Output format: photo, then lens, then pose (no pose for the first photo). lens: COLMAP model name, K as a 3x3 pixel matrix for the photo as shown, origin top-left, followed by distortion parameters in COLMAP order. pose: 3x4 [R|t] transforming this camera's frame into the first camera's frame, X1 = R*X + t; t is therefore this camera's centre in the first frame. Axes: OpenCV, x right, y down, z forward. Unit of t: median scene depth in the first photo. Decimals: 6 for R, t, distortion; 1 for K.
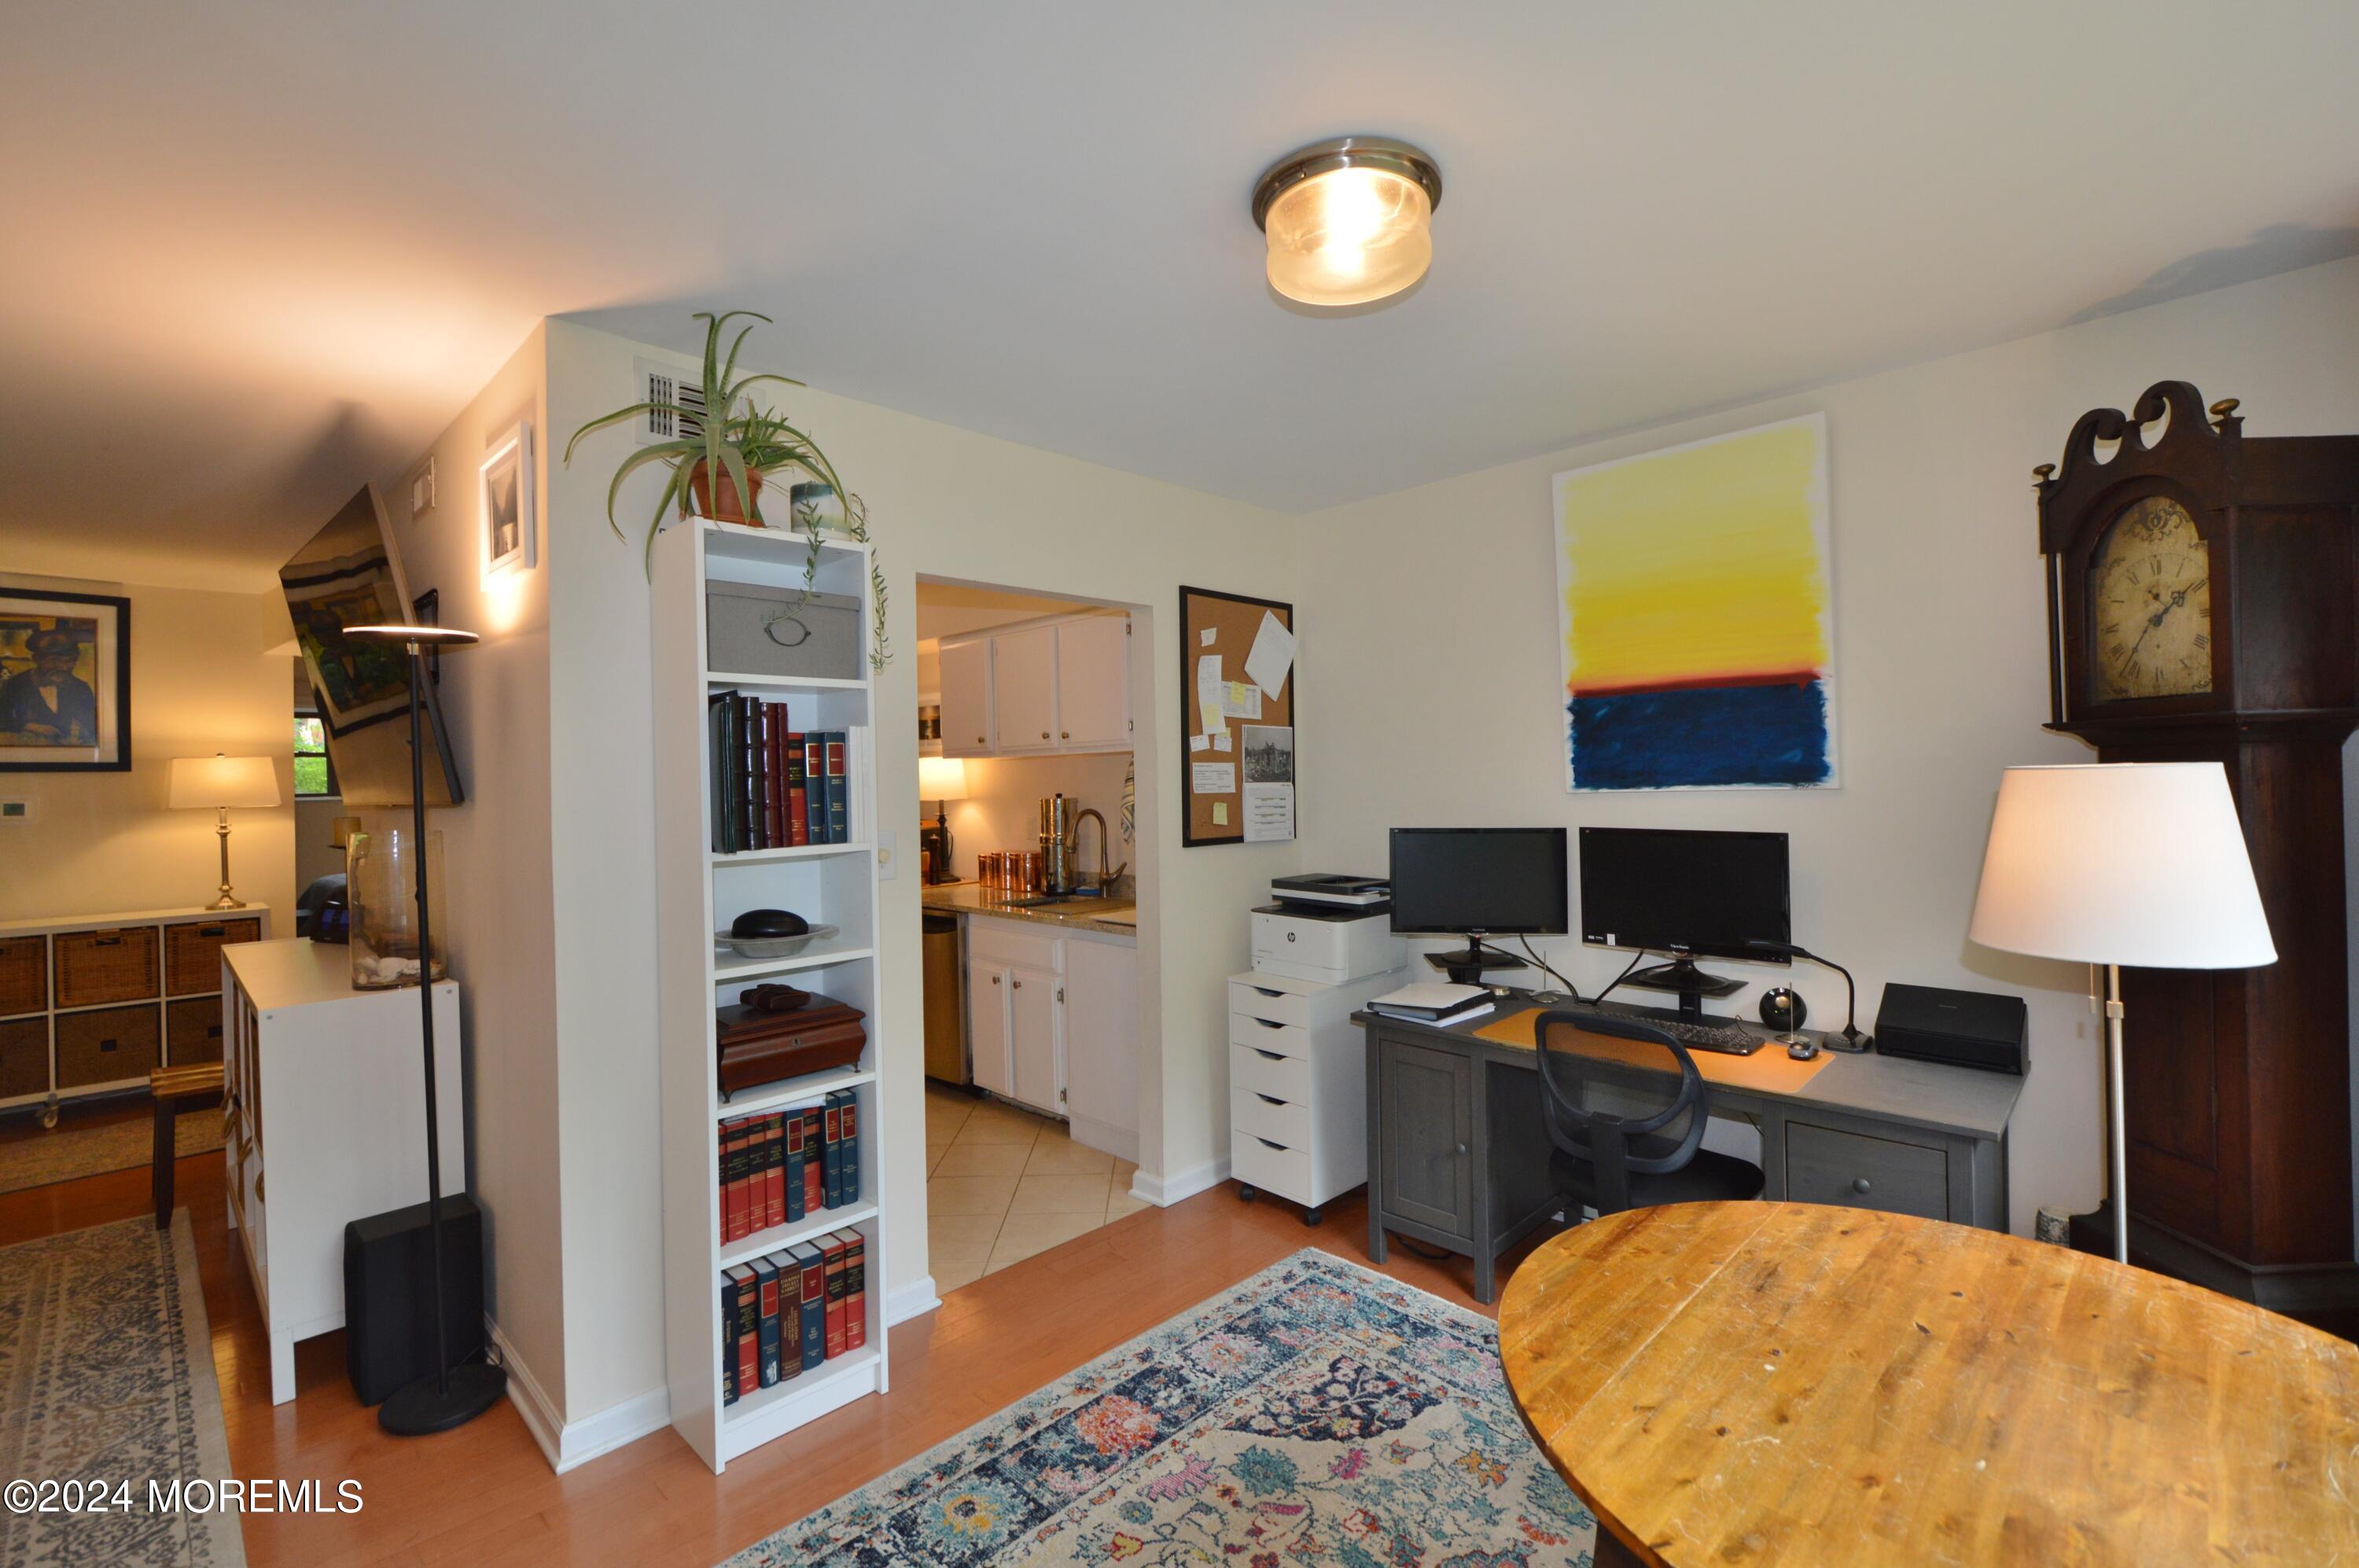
lens RADIAL K [[1036.0, 0, 1207.3], [0, 1036.0, 771.2], [0, 0, 1]] dist [0.005648, -0.005811]
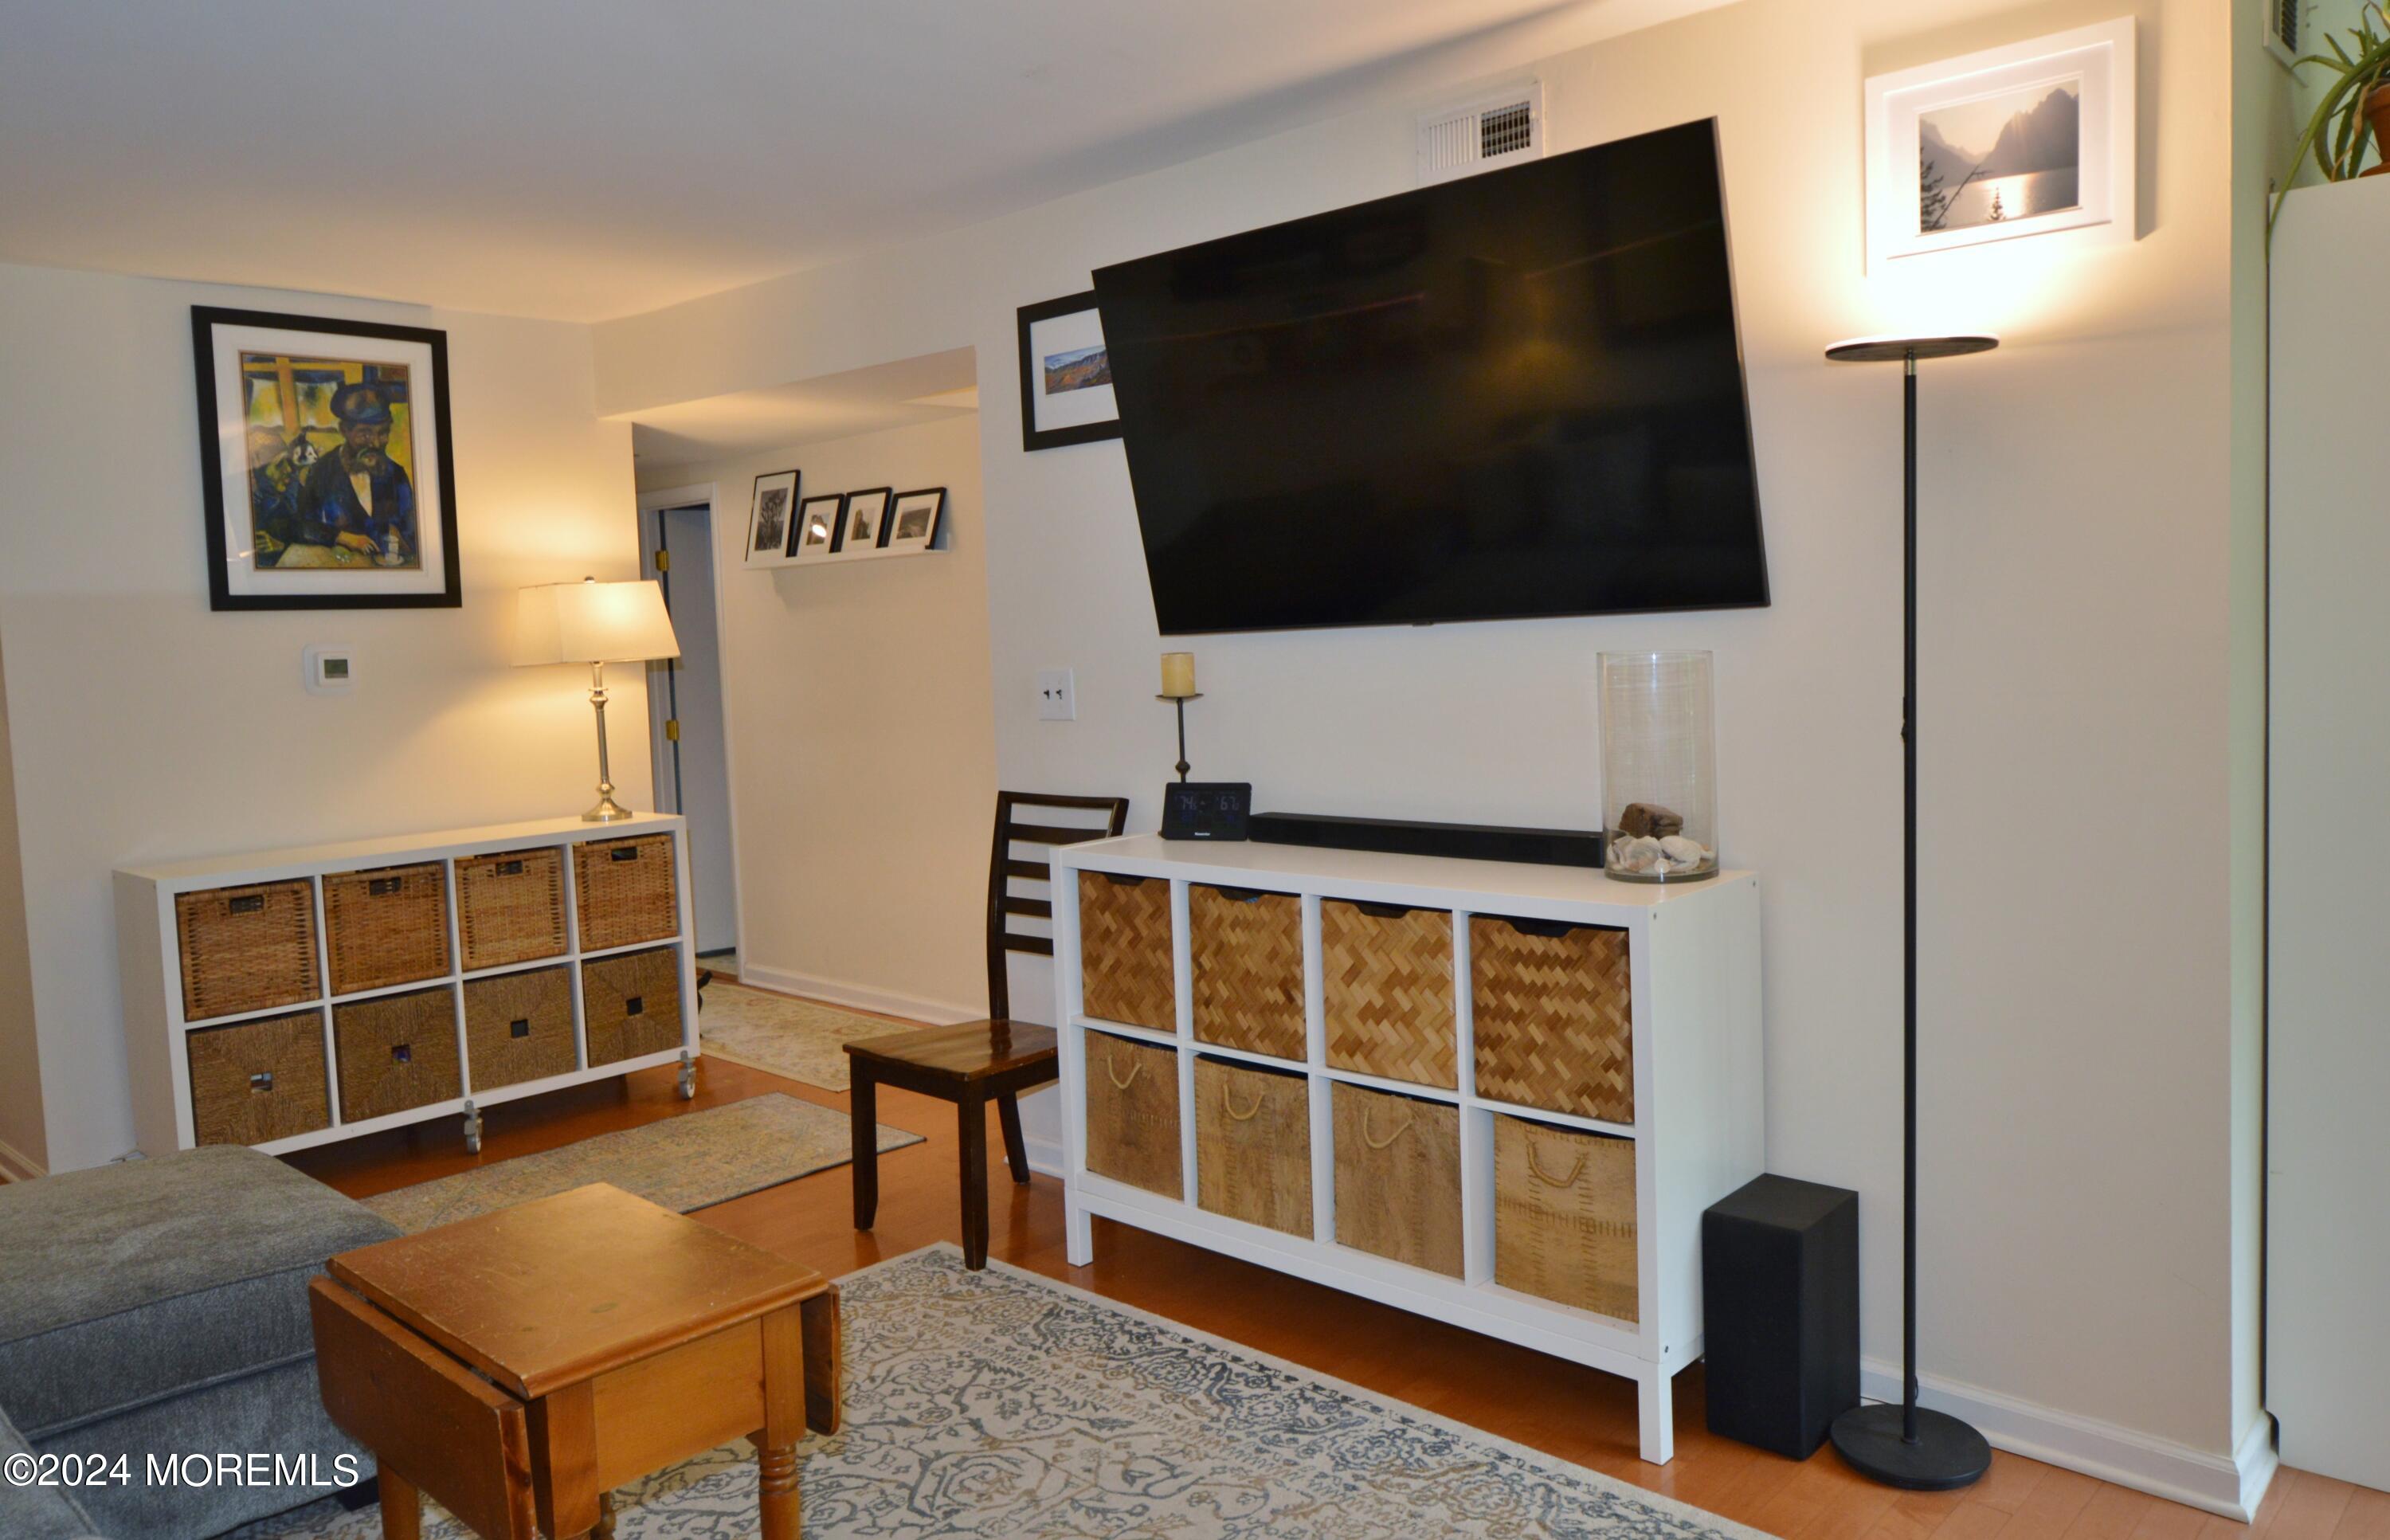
lens RADIAL K [[1695.0, 0, 1224.0], [0, 1695.0, 749.5], [0, 0, 1]] dist [-0.007782, 0.001793]
pose [[0.999675, -0.020726, 0.014857, -1.041627], [0.019555, 0.996988, 0.075052, 0.032525], [-0.016368, -0.074737, 0.997069, -0.089565]]
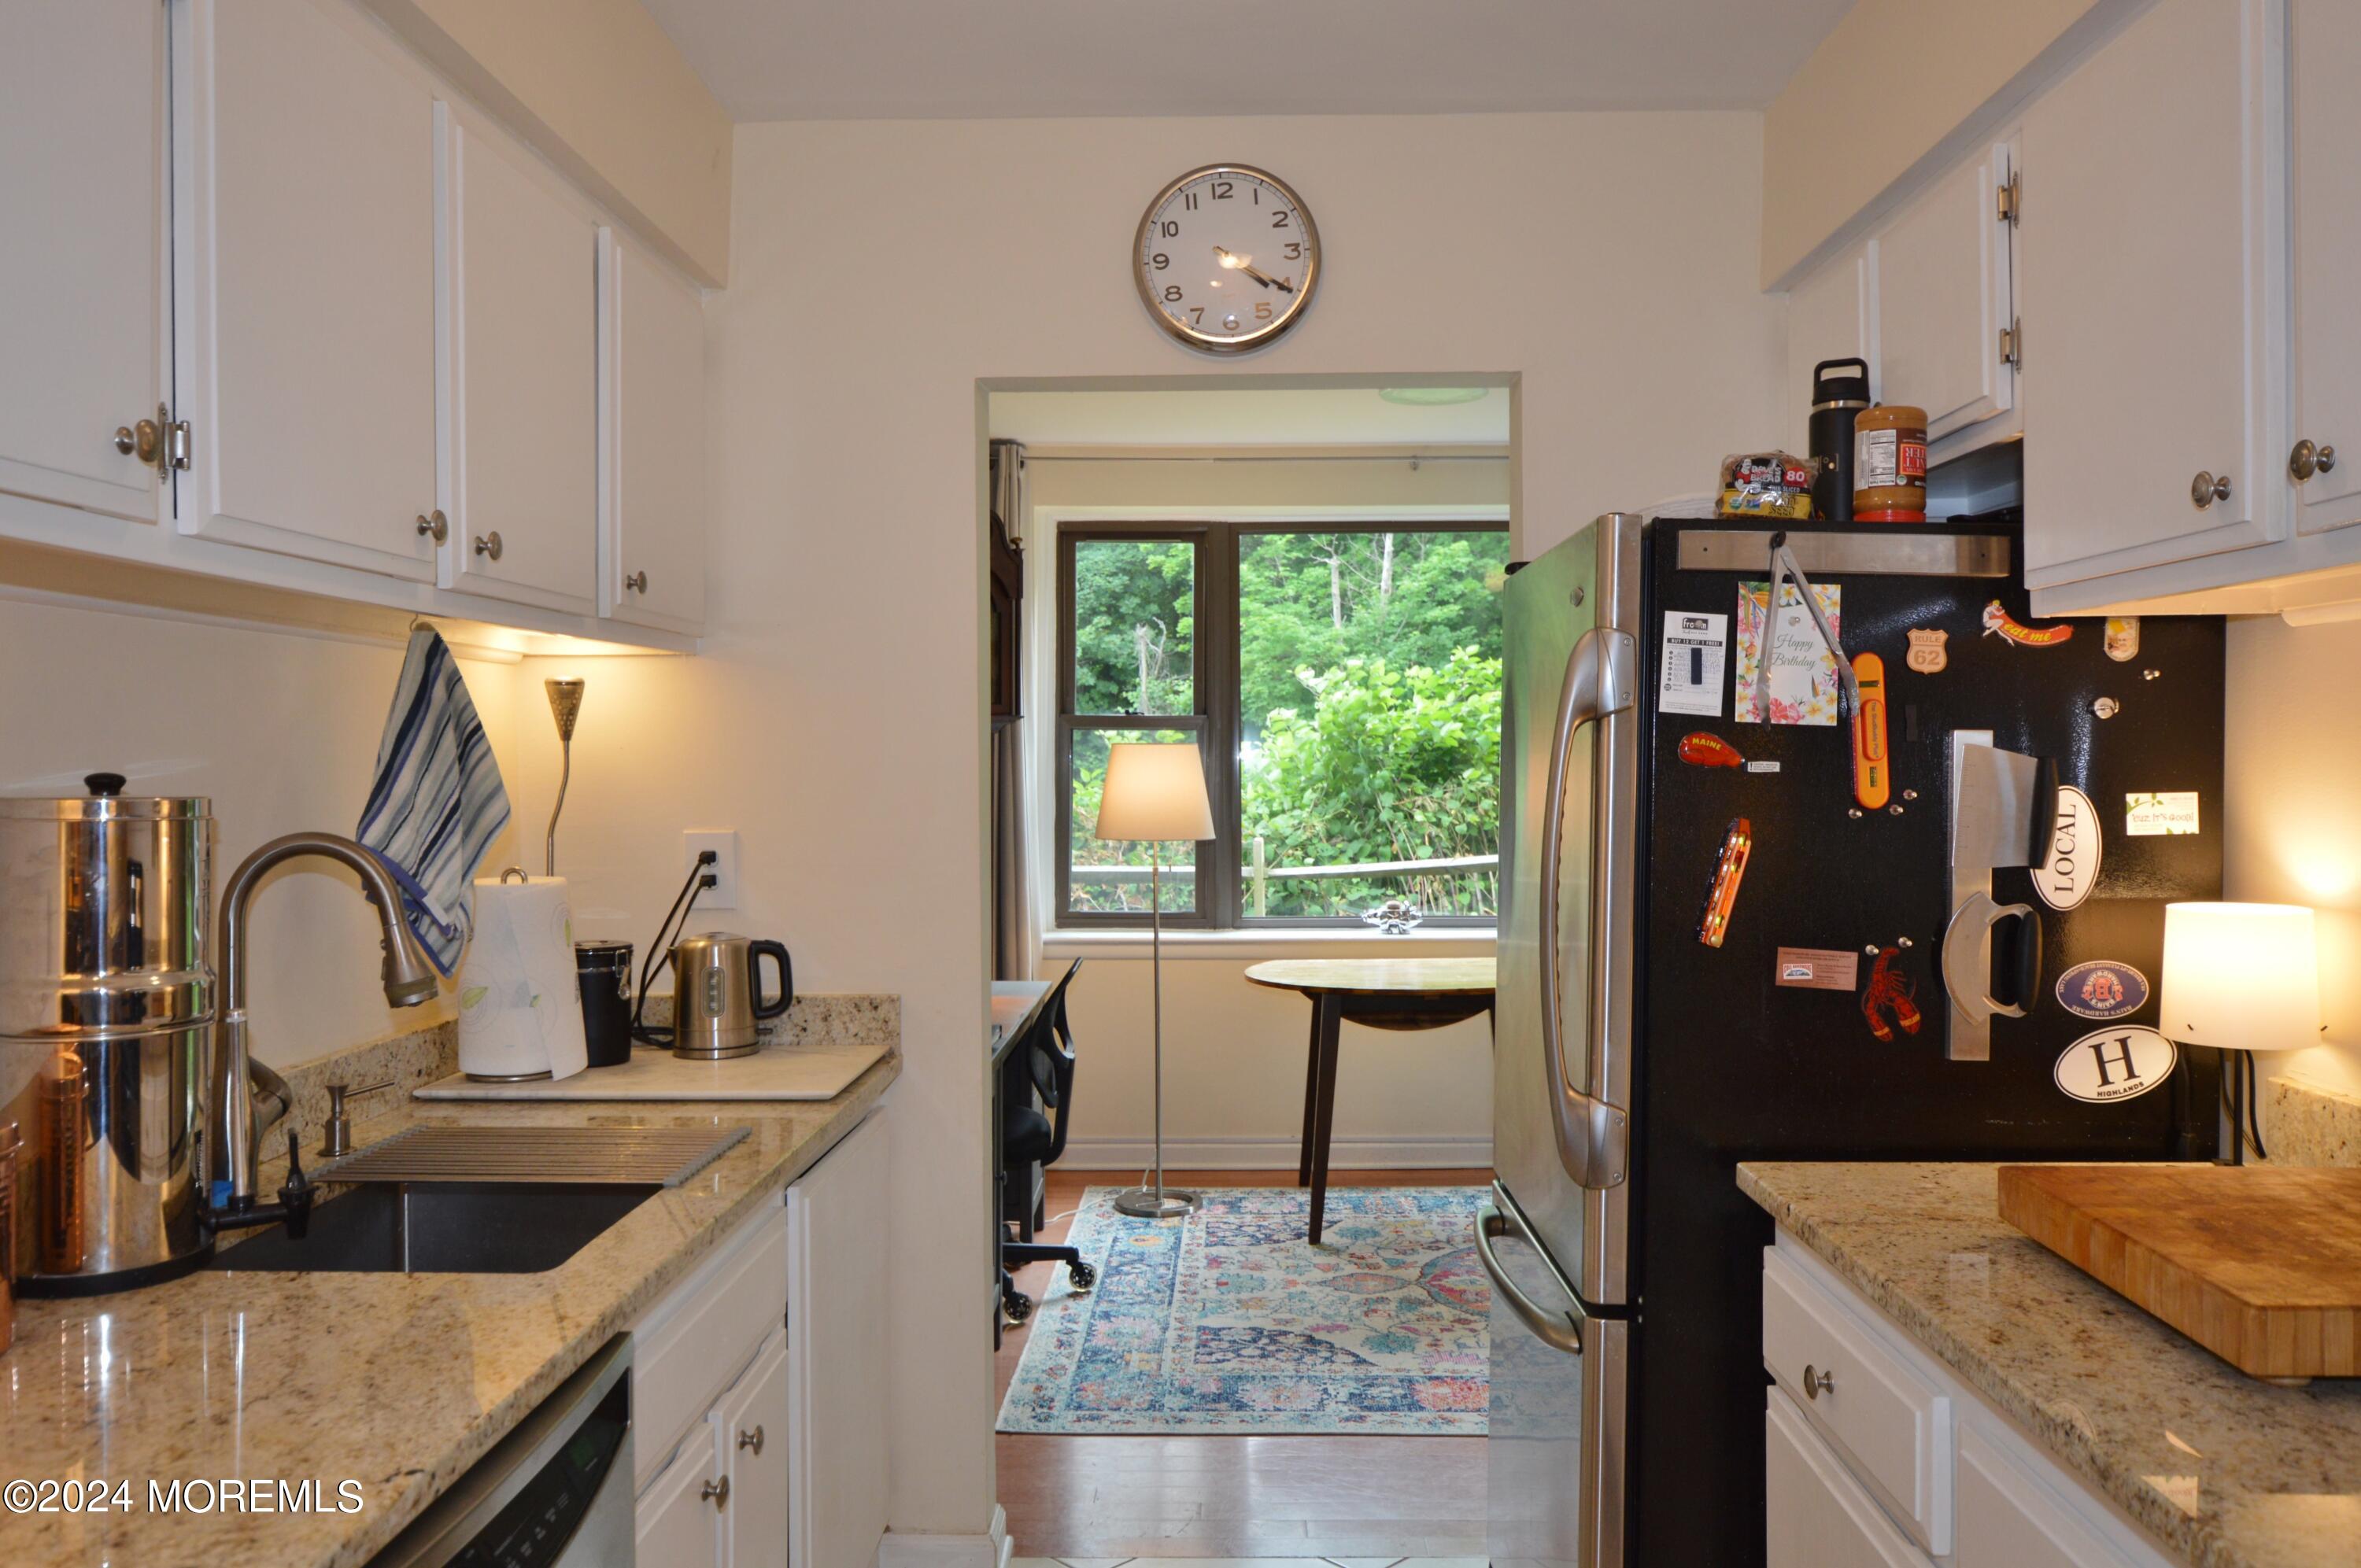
lens RADIAL K [[1738.6, 0, 1200.8], [0, 1738.6, 768.3], [0, 0, 1]] dist [0.005388, -0.001969]
pose [[-0.675531, 0.016777, 0.737141, -0.940931], [0.012282, 0.999858, -0.011500, 0.046759], [-0.737229, 0.001285, -0.675641, 1.878205]]
